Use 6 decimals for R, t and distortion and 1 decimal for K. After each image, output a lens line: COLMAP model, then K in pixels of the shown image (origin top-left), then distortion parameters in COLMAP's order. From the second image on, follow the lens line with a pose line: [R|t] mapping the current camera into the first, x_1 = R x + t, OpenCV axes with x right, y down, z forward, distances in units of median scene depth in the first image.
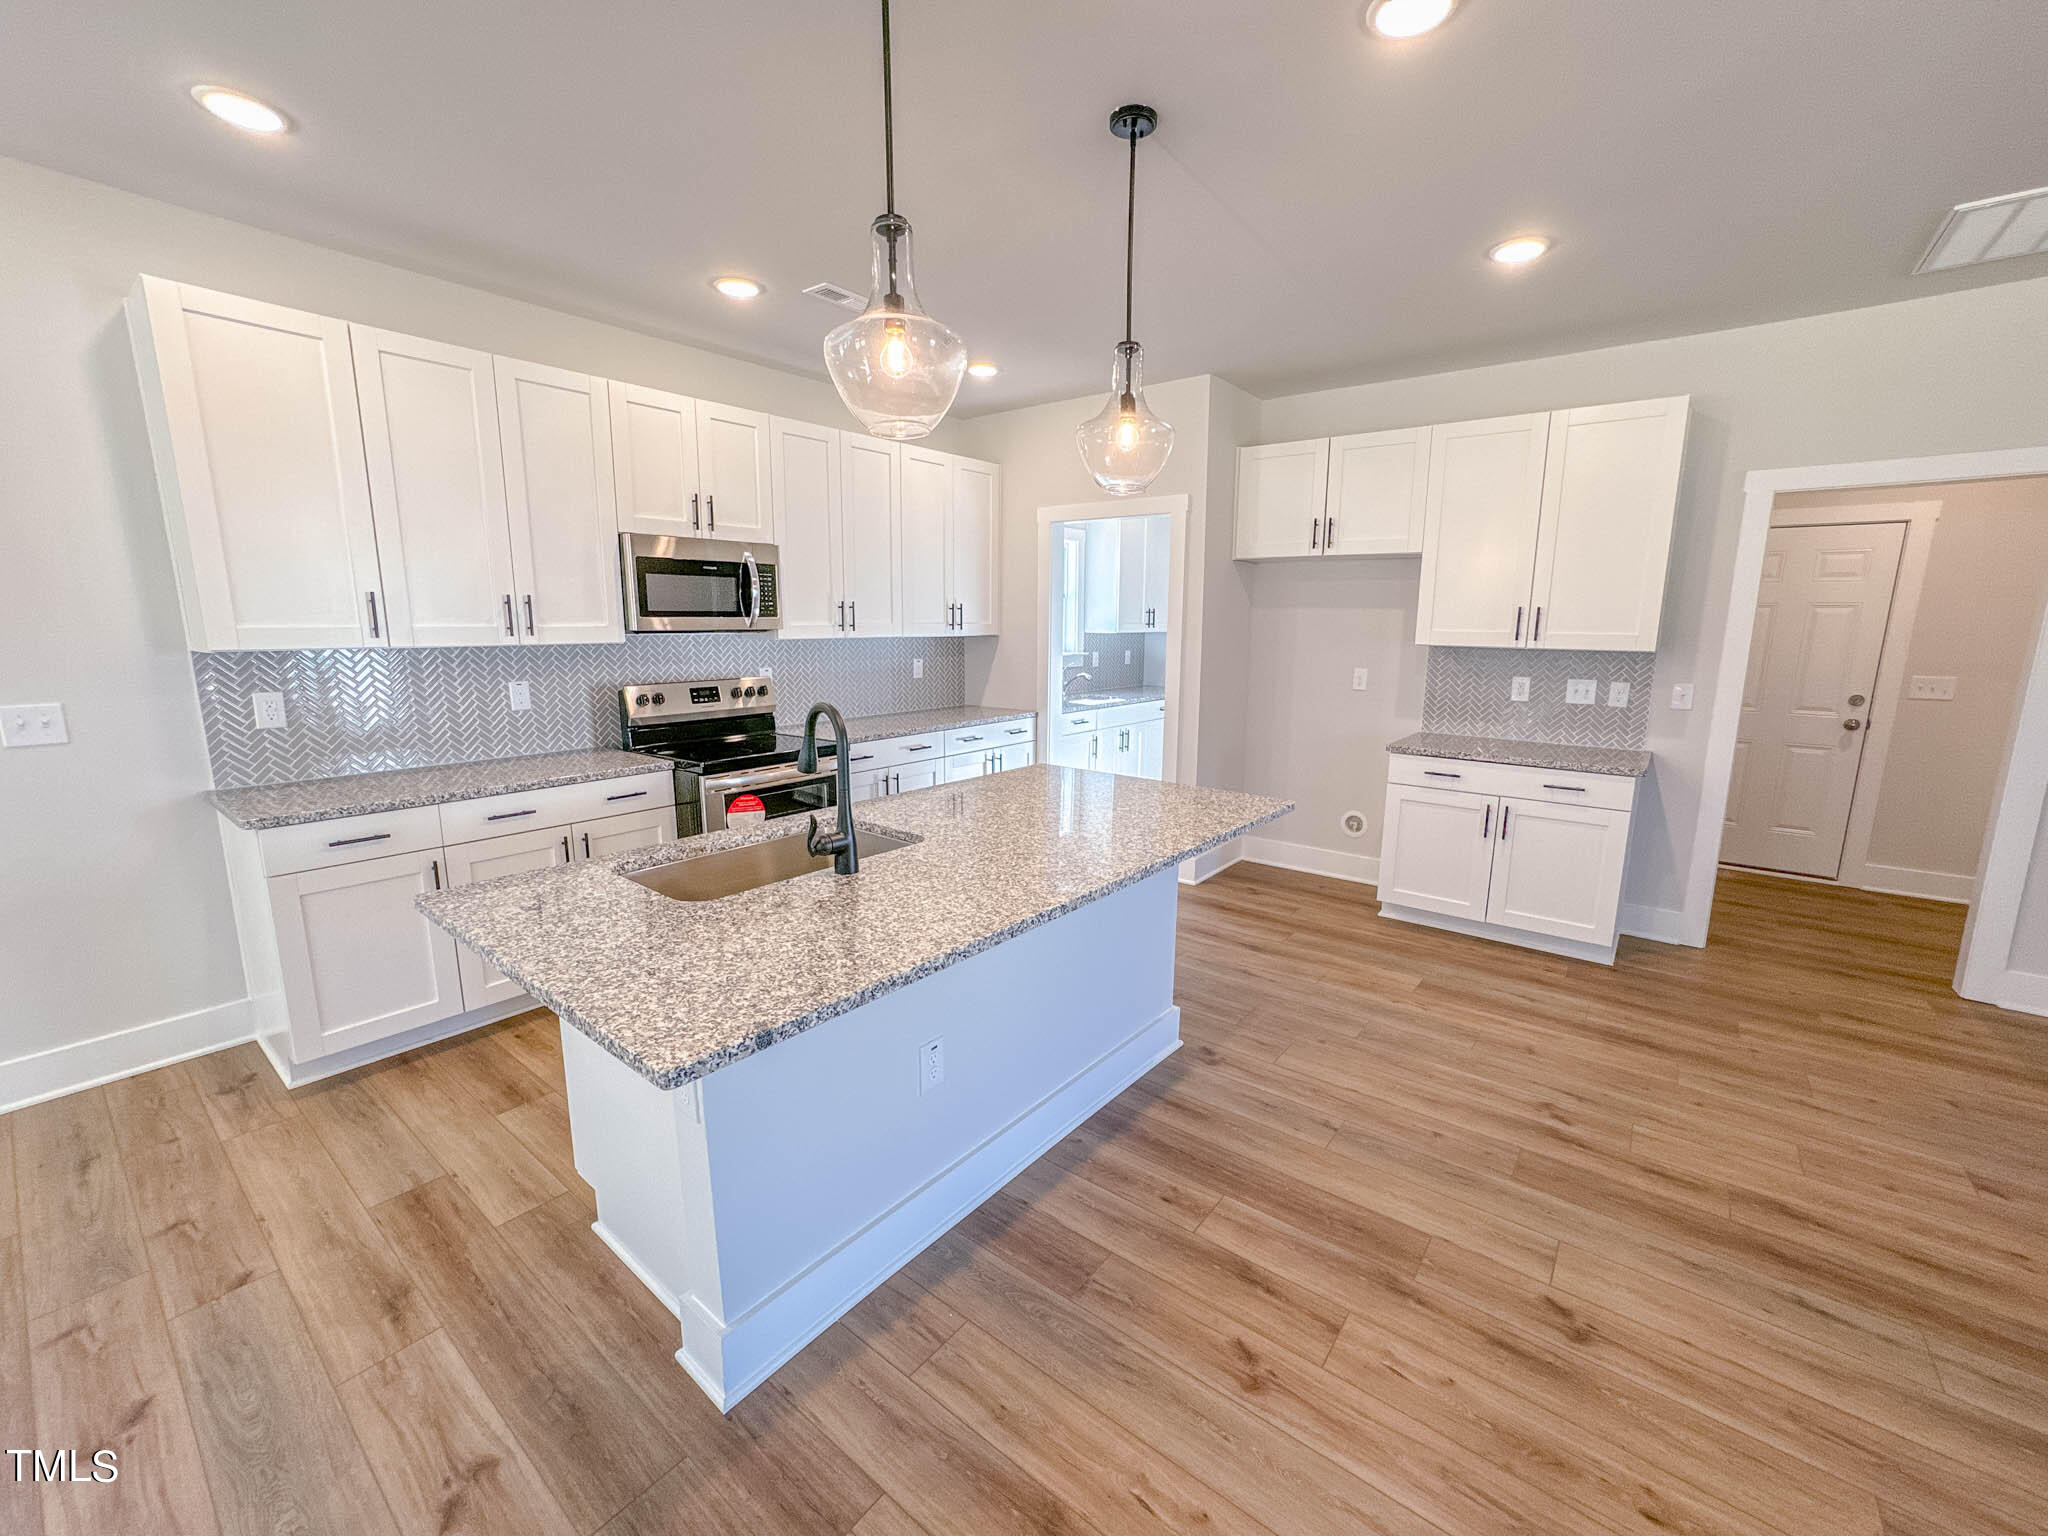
lens RADIAL K [[830.7, 0, 1021.6], [0, 830.7, 770.8], [0, 0, 1]] dist [-0.030757, 0.013063]
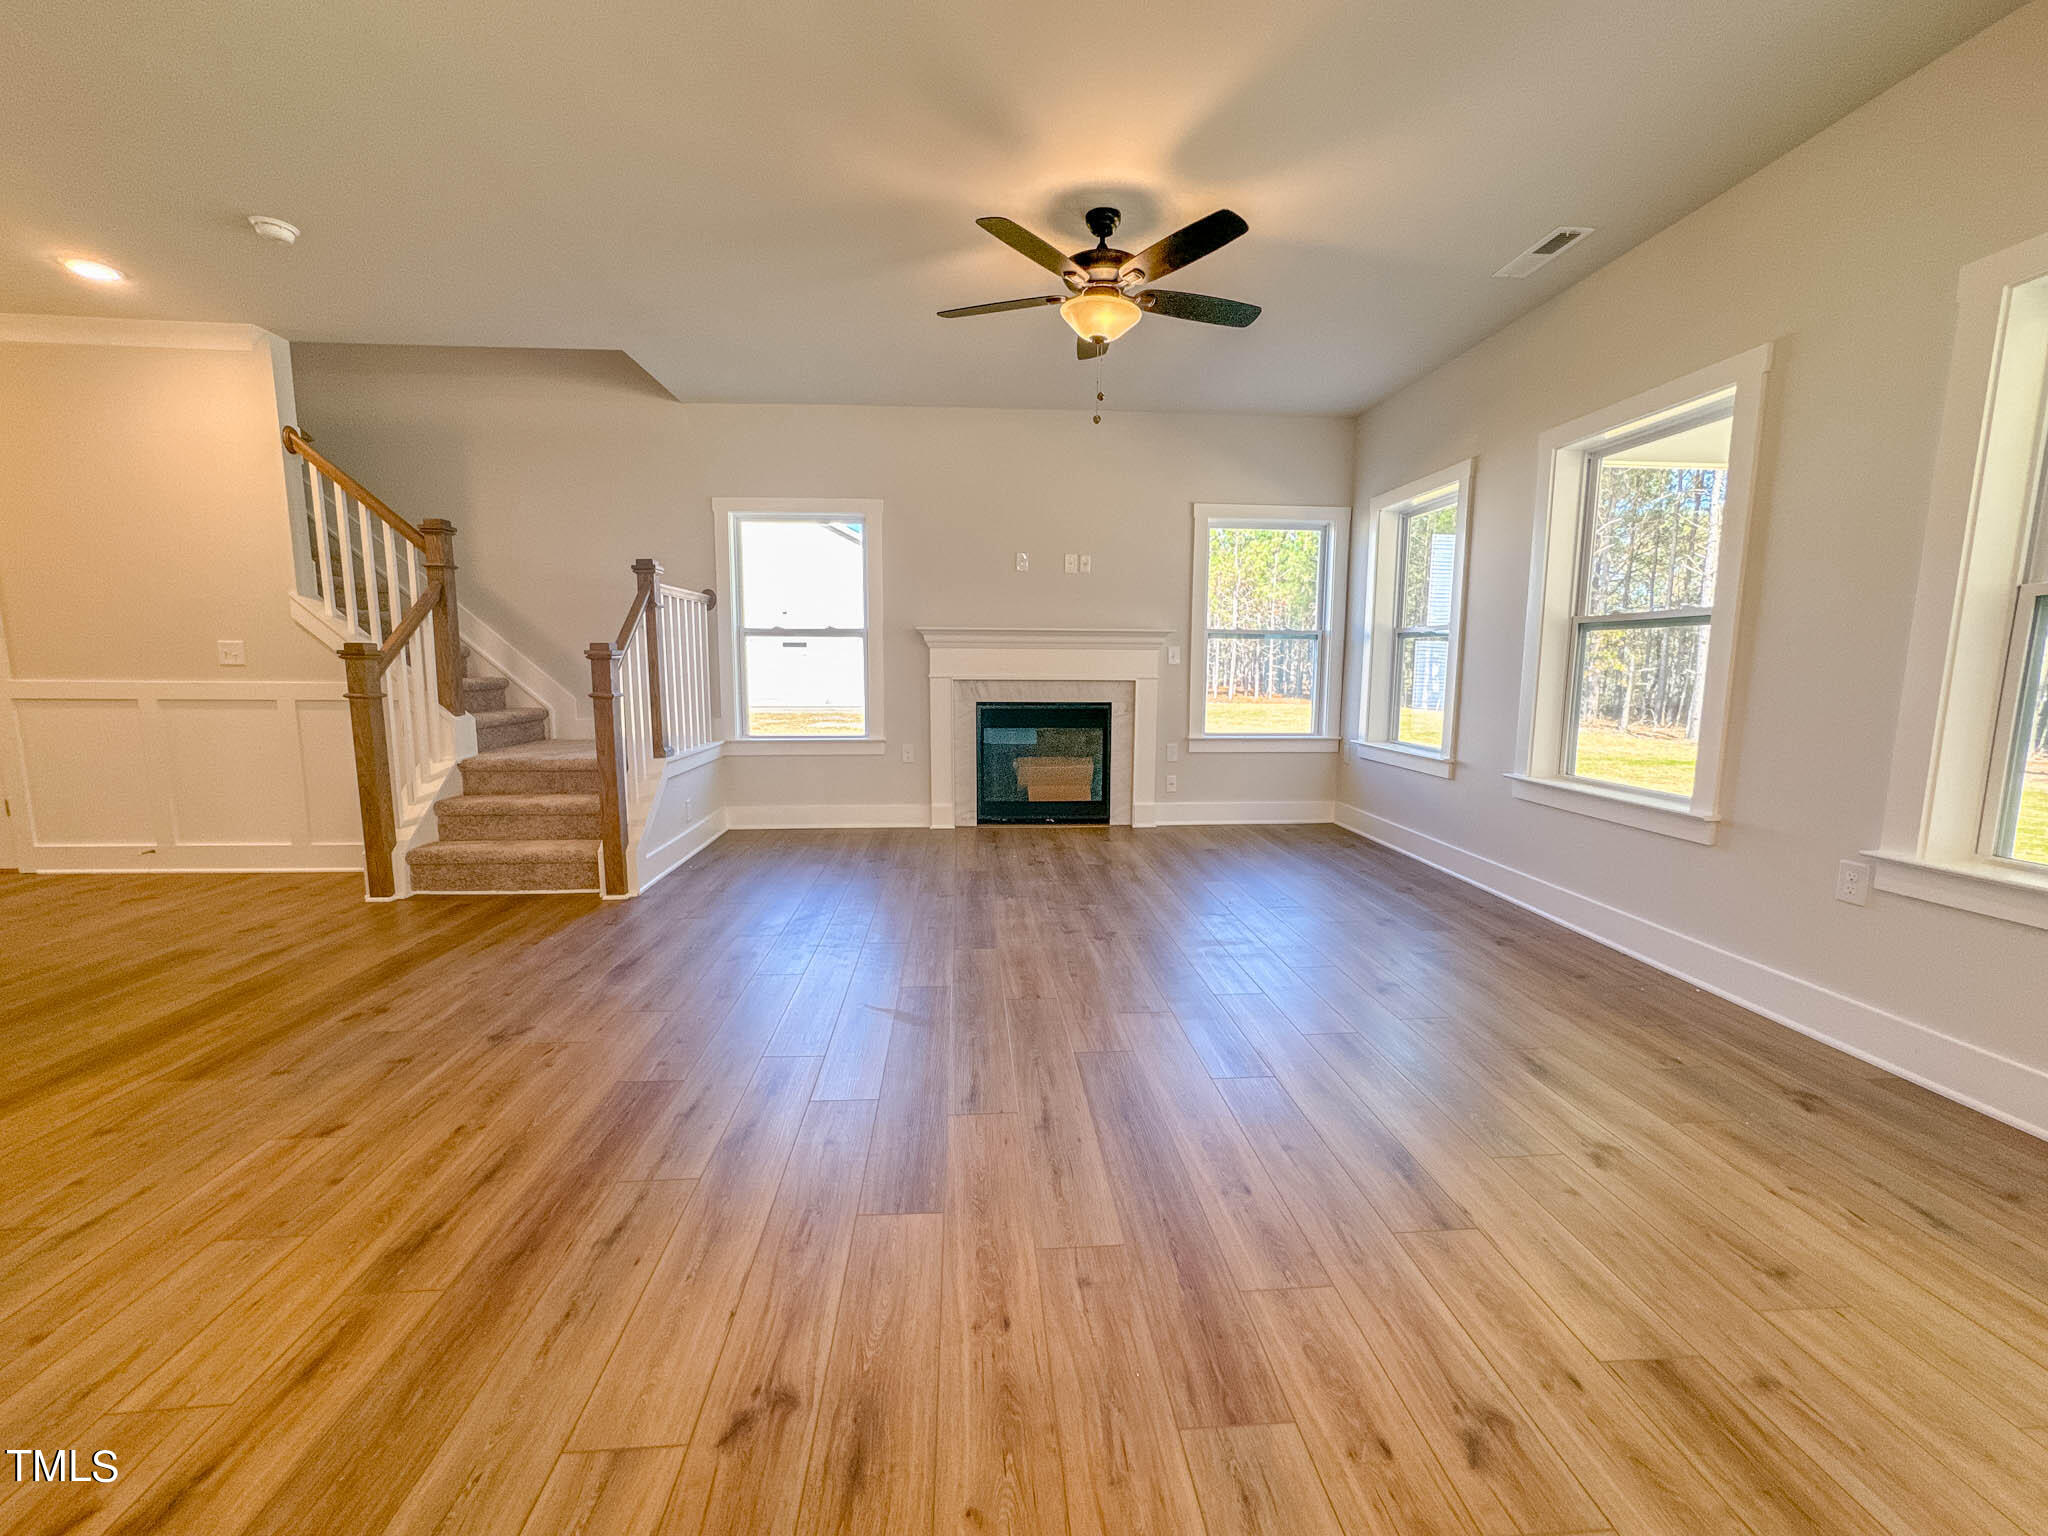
lens RADIAL K [[830.7, 0, 1024.5], [0, 830.7, 767.9], [0, 0, 1]] dist [-0.030757, 0.013063]
pose [[-0.675889, -0.105299, 0.729443, 0.033751], [0.122836, 0.959802, 0.252370, -0.003082], [-0.726695, 0.260176, -0.635785, 0.602264]]
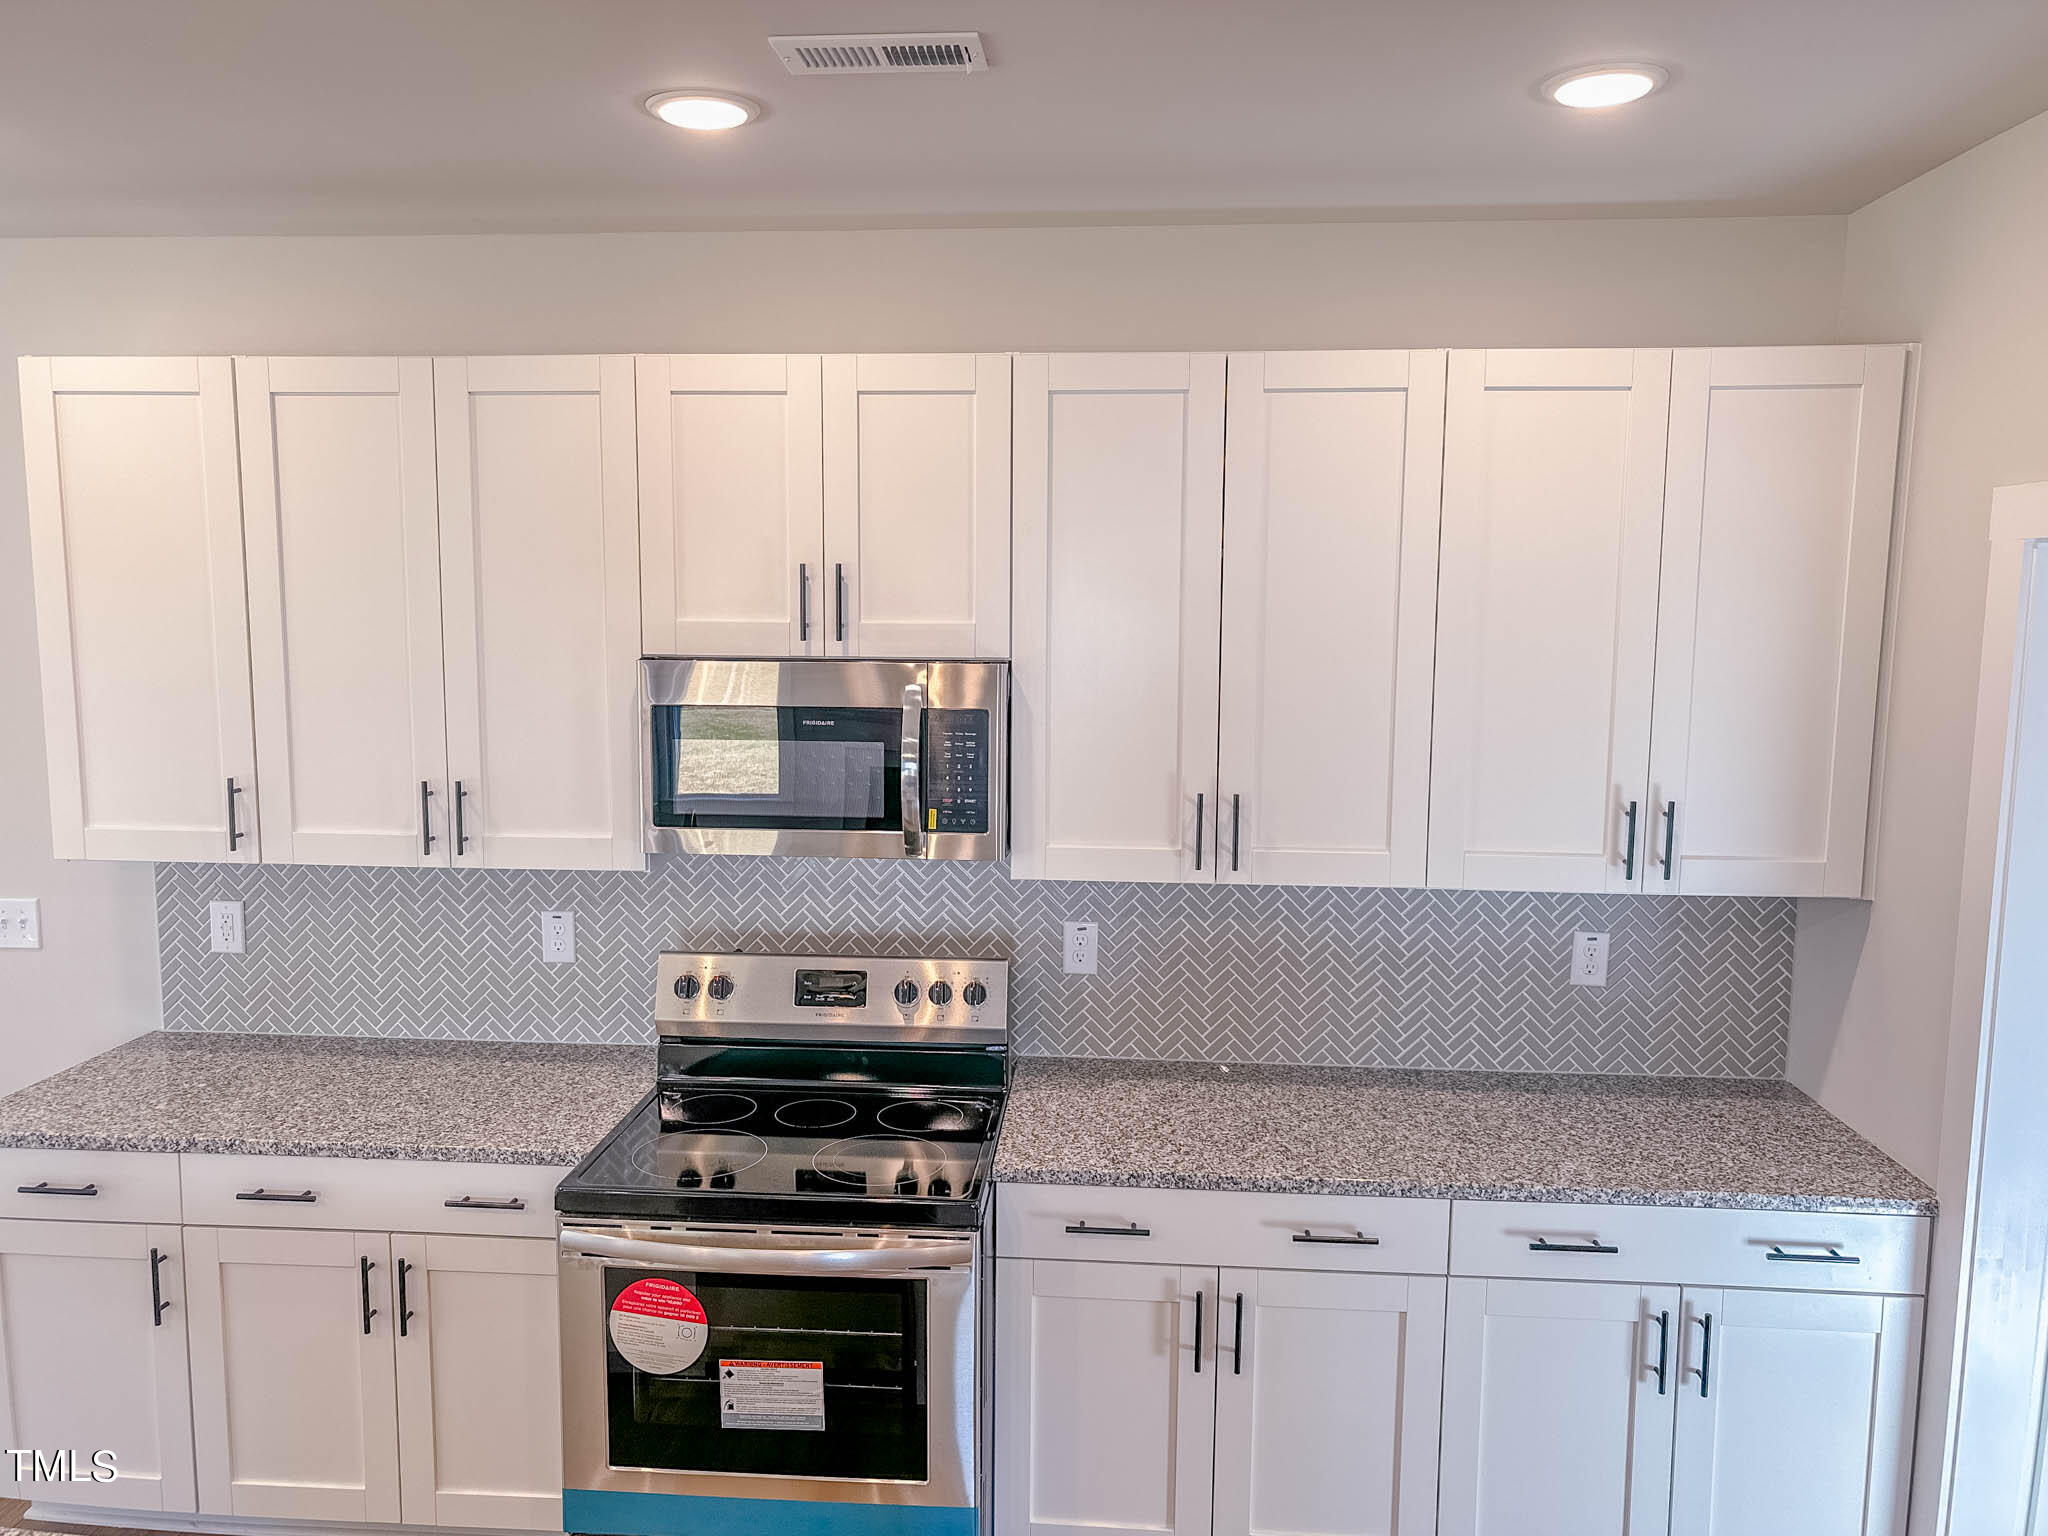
lens RADIAL K [[1454.8, 0, 1021.4], [0, 1454.8, 760.8], [0, 0, 1]] dist [0.004163, 0.009657]
pose [[0.562637, 0.091477, -0.821628, 0.373392], [-0.152188, 0.988334, 0.005821, -0.272635], [0.812575, 0.121766, 0.569995, 0.708697]]
